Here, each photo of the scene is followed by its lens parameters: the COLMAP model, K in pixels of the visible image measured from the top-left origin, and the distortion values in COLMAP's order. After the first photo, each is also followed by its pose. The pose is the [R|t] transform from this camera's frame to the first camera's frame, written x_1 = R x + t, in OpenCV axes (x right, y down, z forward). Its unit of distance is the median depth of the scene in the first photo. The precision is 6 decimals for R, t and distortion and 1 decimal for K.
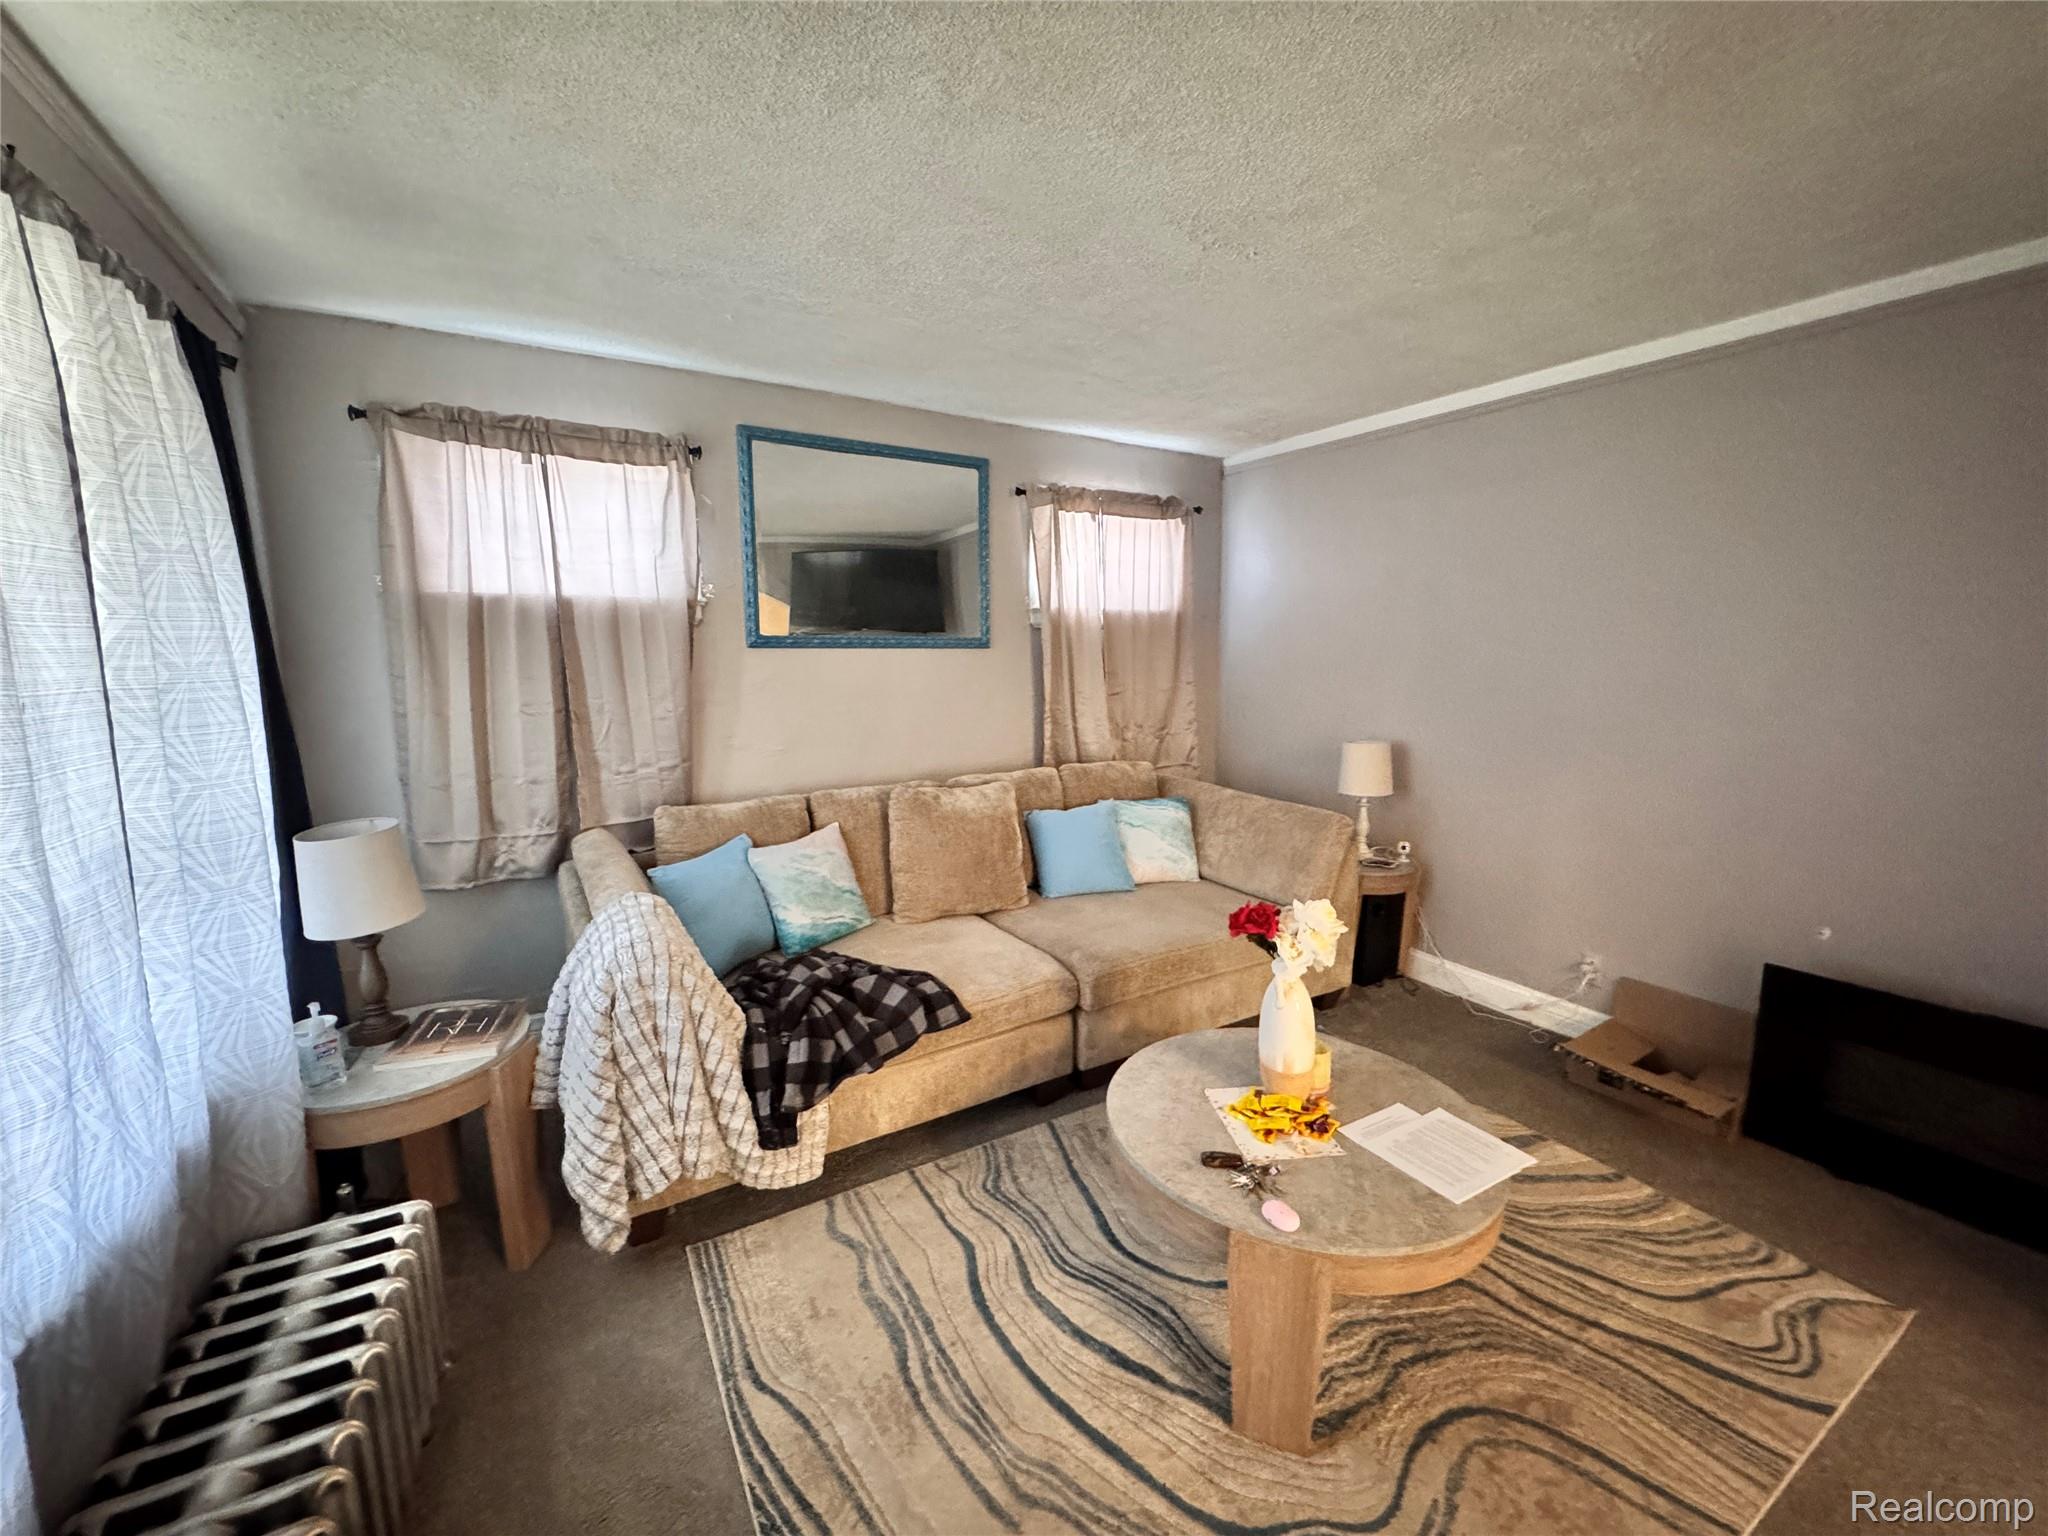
lens RADIAL K [[814.3, 0, 1024.6], [0, 814.3, 771.0], [0, 0, 1]] dist [-0.001024, 0.000037]
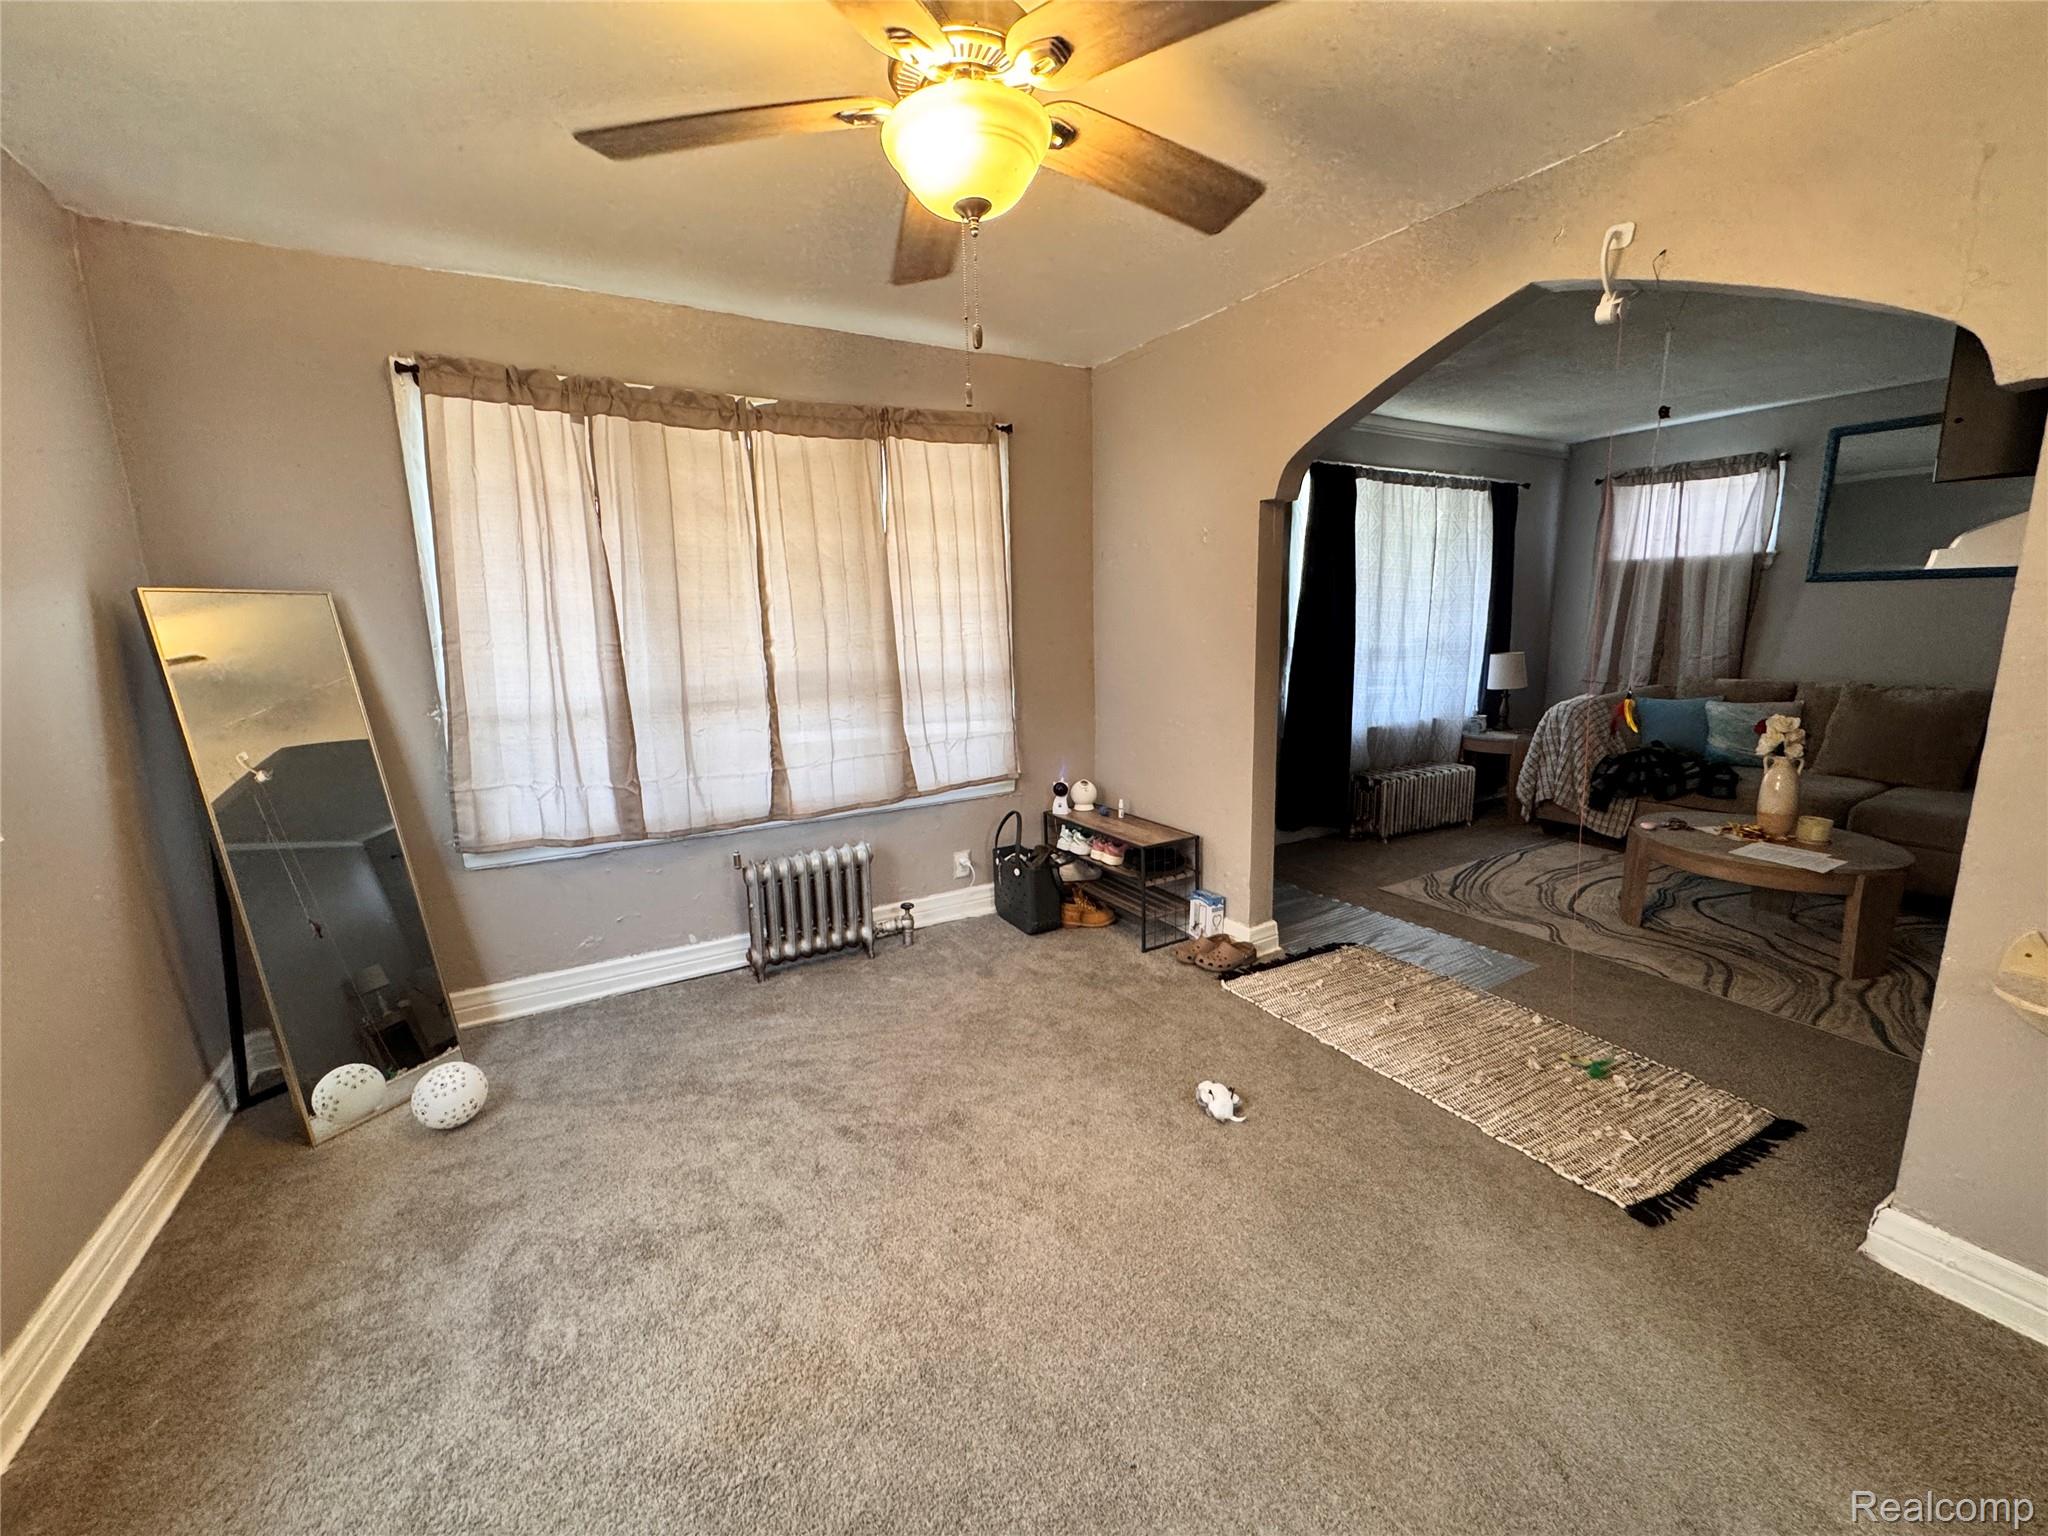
lens RADIAL K [[814.3, 0, 1025.3], [0, 814.3, 764.5], [0, 0, 1]] dist [-0.001024, 0.000037]
pose [[-0.015025, 0.185141, -0.982597, 1.419339], [-0.133471, 0.973542, 0.185476, 0.103131], [0.990939, 0.133935, 0.010083, -0.440924]]
